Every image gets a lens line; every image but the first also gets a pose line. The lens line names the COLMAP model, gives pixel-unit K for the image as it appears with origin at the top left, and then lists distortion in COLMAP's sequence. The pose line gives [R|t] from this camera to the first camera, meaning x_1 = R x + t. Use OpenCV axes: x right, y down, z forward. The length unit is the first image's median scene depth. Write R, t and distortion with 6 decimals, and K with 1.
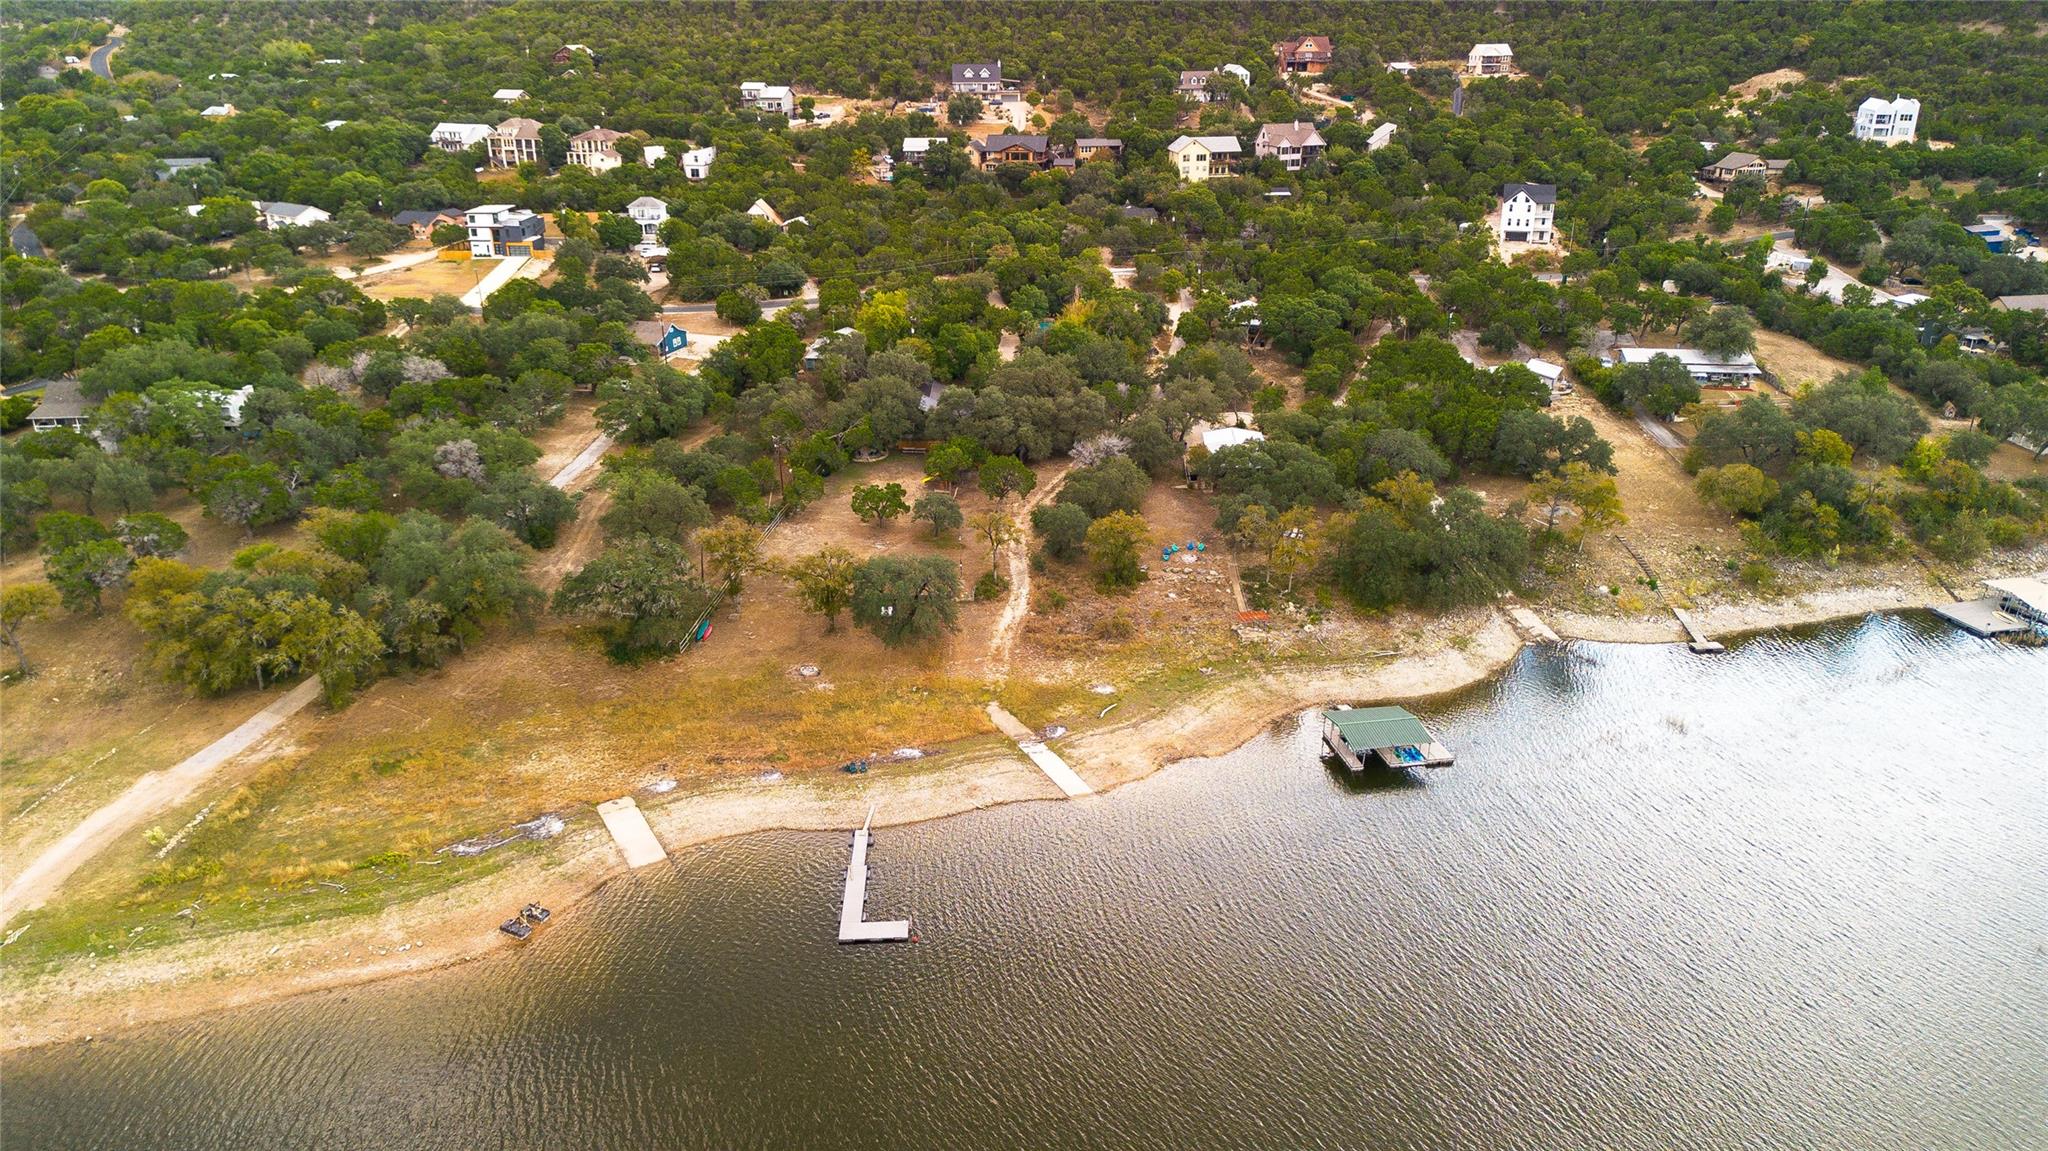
lens RADIAL K [[1458.8, 0, 1021.7], [0, 1458.8, 581.5], [0, 0, 1]] dist [0.057872, -0.057388]
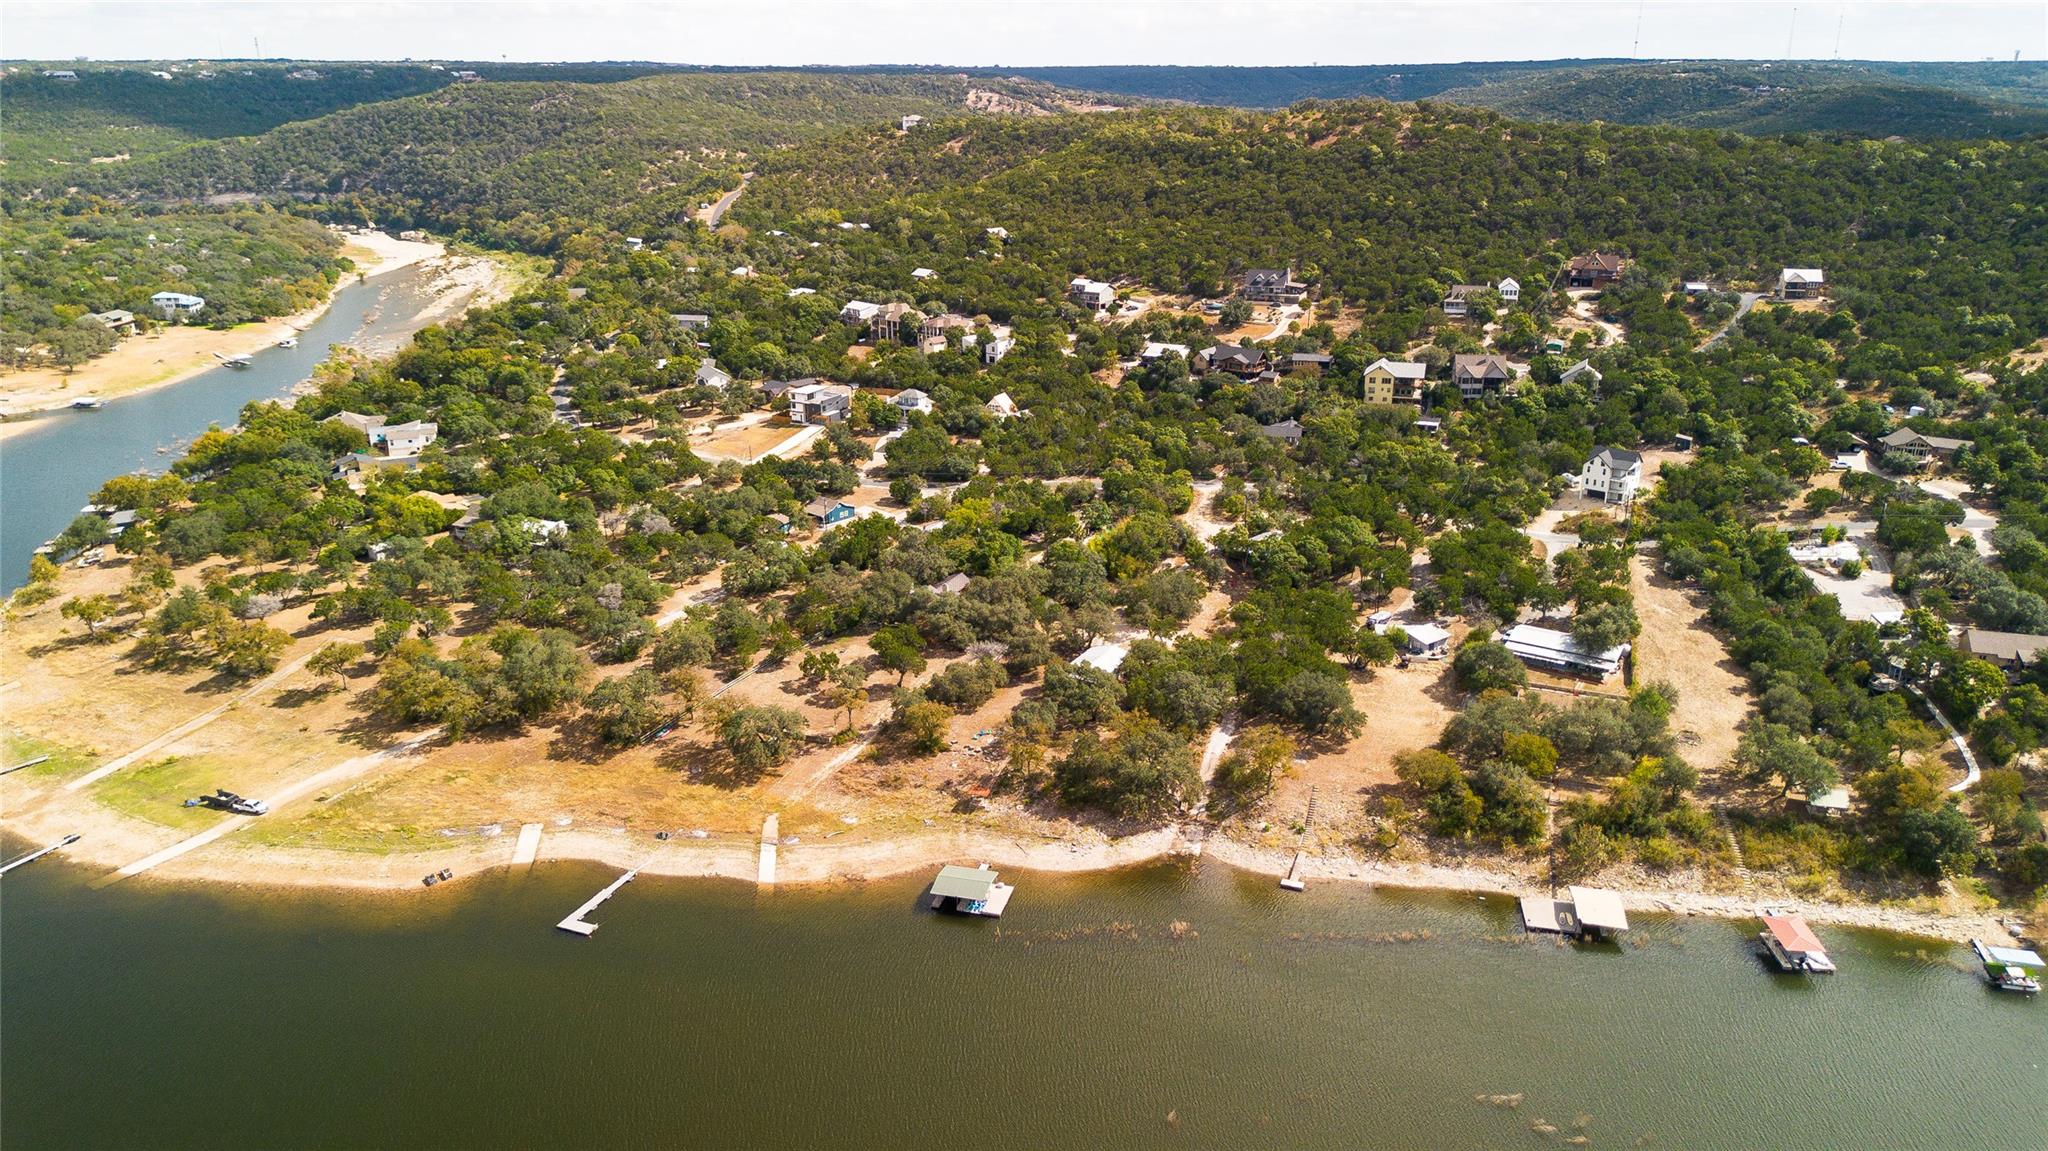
lens RADIAL K [[1458.8, 0, 1007.7], [0, 1458.8, 569.7], [0, 0, 1]] dist [0.057872, -0.057388]
pose [[0.898907, 0.140814, -0.414895, 0.586536], [-0.158523, 0.987320, -0.008362, -0.145053], [0.408457, 0.073288, 0.909831, -0.252049]]
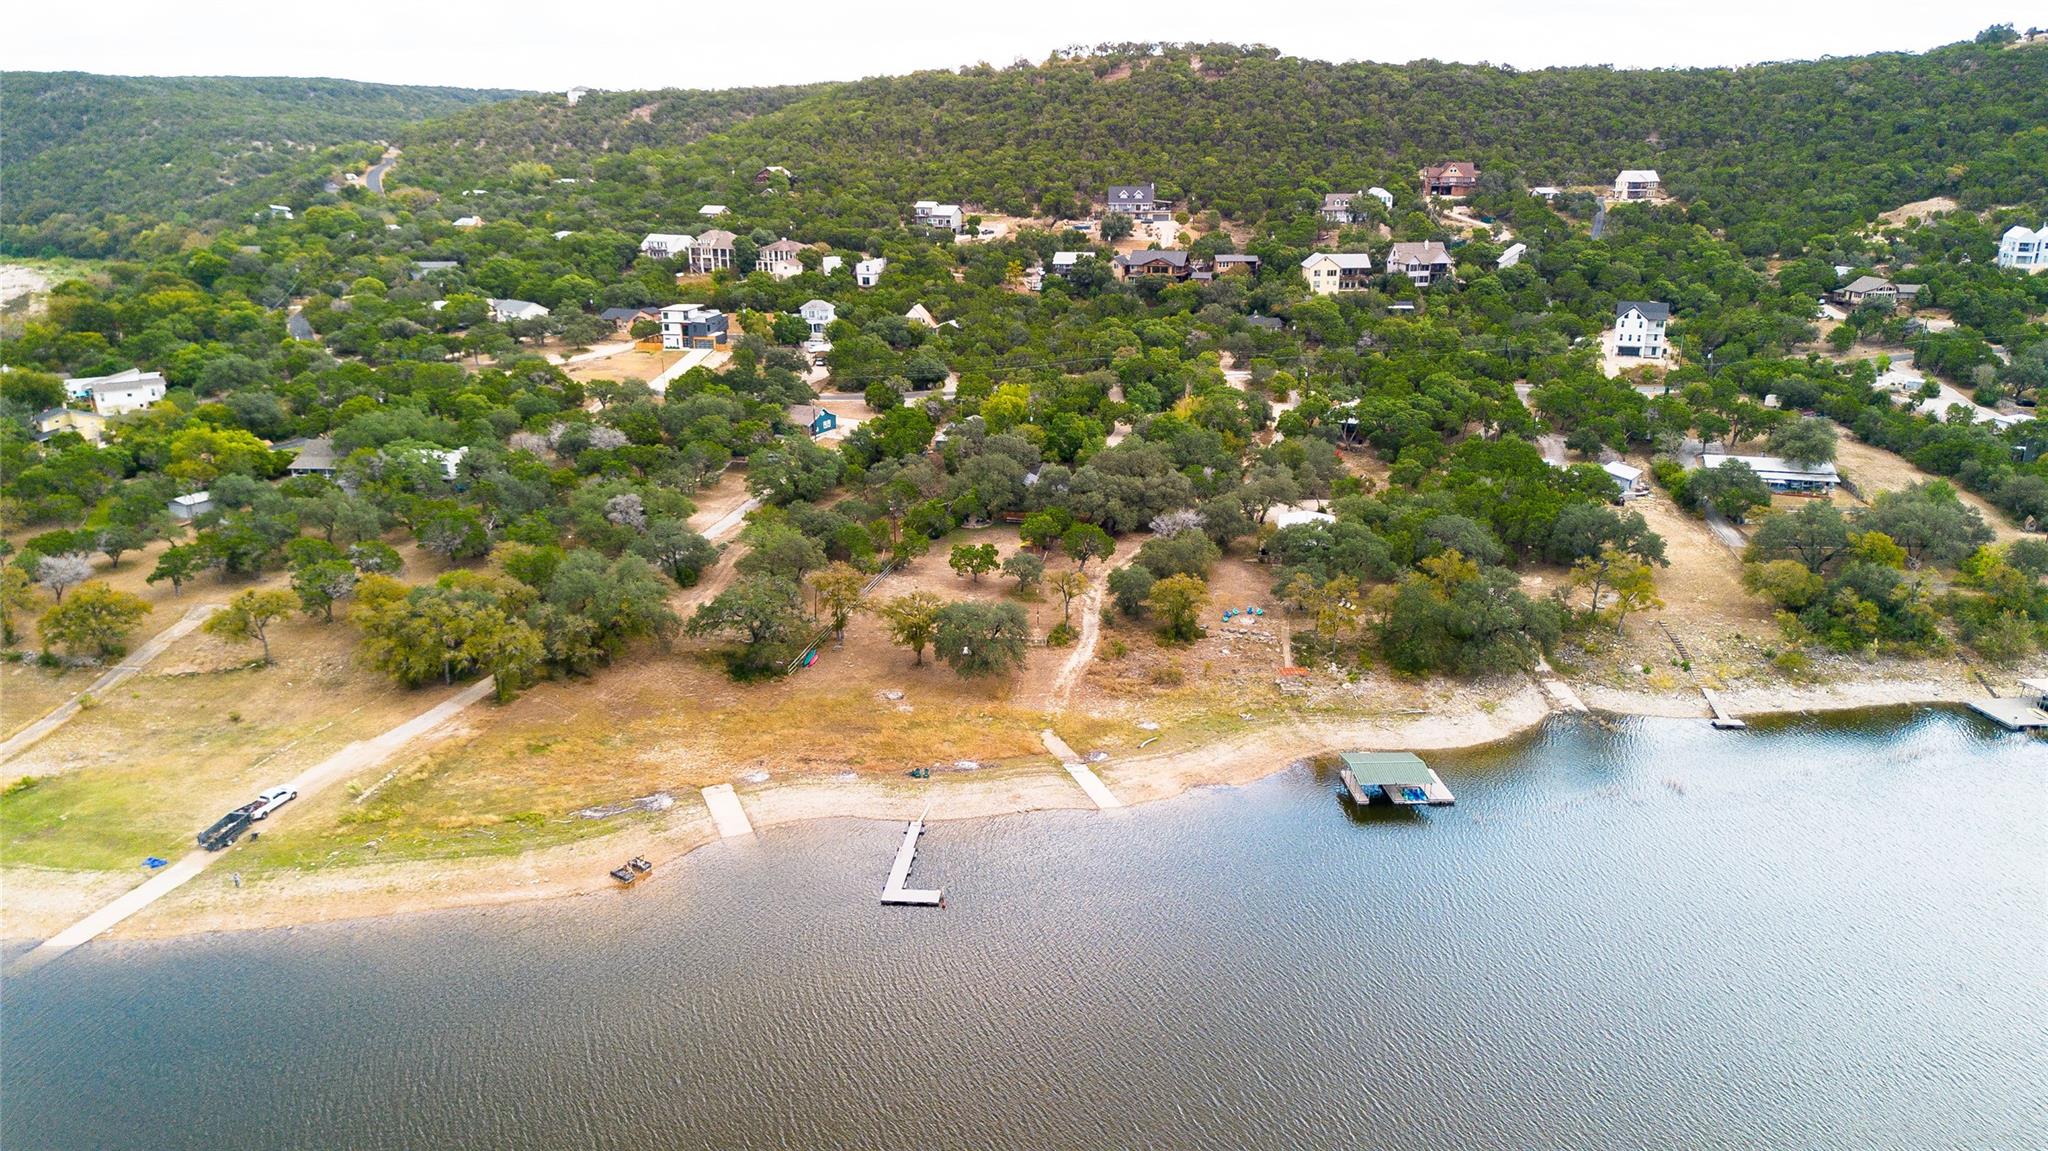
lens RADIAL K [[1458.8, 0, 1016.7], [0, 1458.8, 577.2], [0, 0, 1]] dist [0.057872, -0.057388]
pose [[0.990905, 0.042493, -0.127677, 0.068744], [-0.052344, 0.995823, -0.074817, 0.036039], [0.123964, 0.080820, 0.988990, -0.100530]]
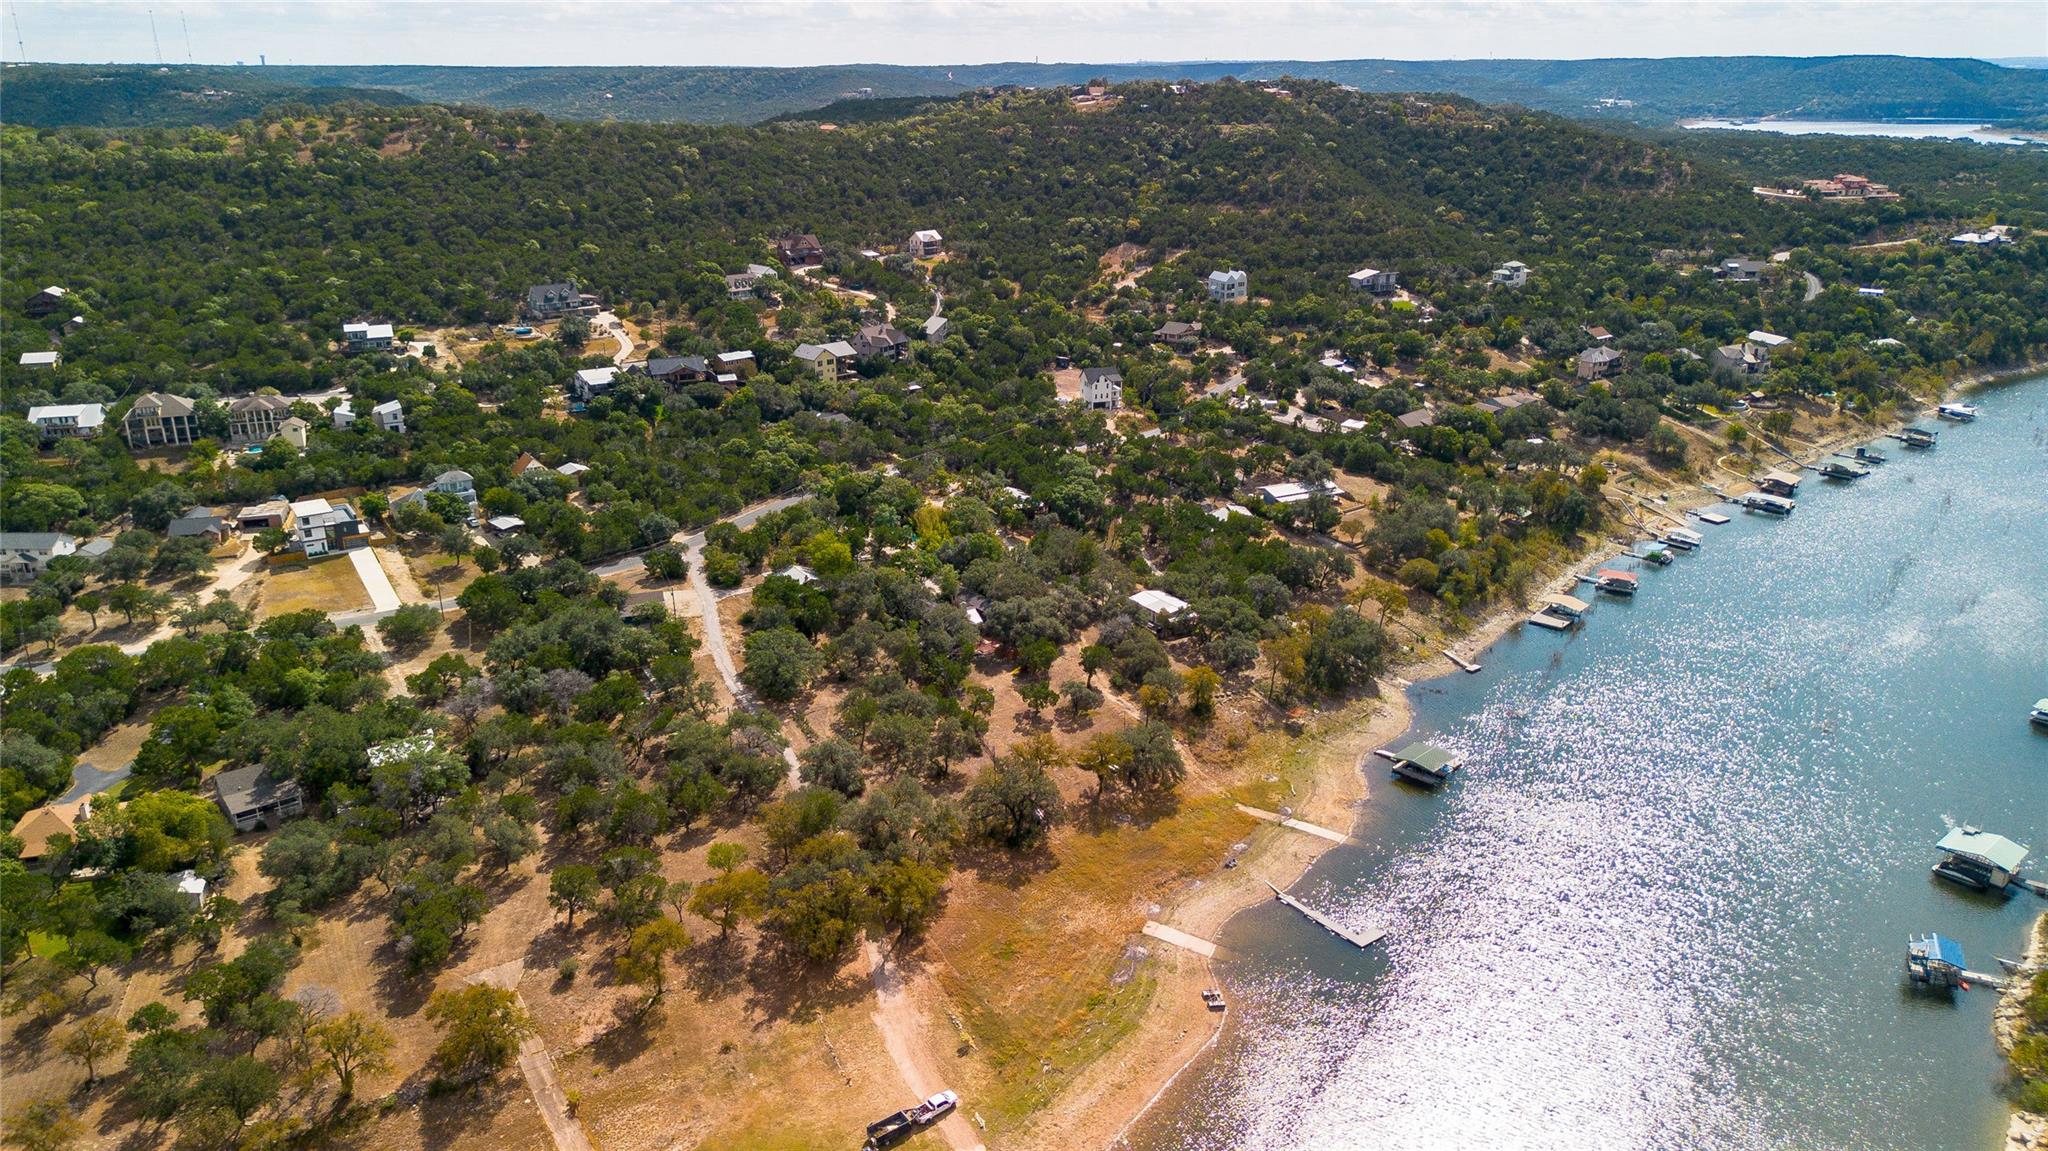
lens RADIAL K [[1458.8, 0, 1020.9], [0, 1458.8, 579.7], [0, 0, 1]] dist [0.057872, -0.057388]
pose [[0.823071, -0.193134, 0.534091, -0.730971], [0.212646, 0.976796, 0.025519, -0.178188], [-0.526627, 0.092569, 0.845042, -0.181924]]
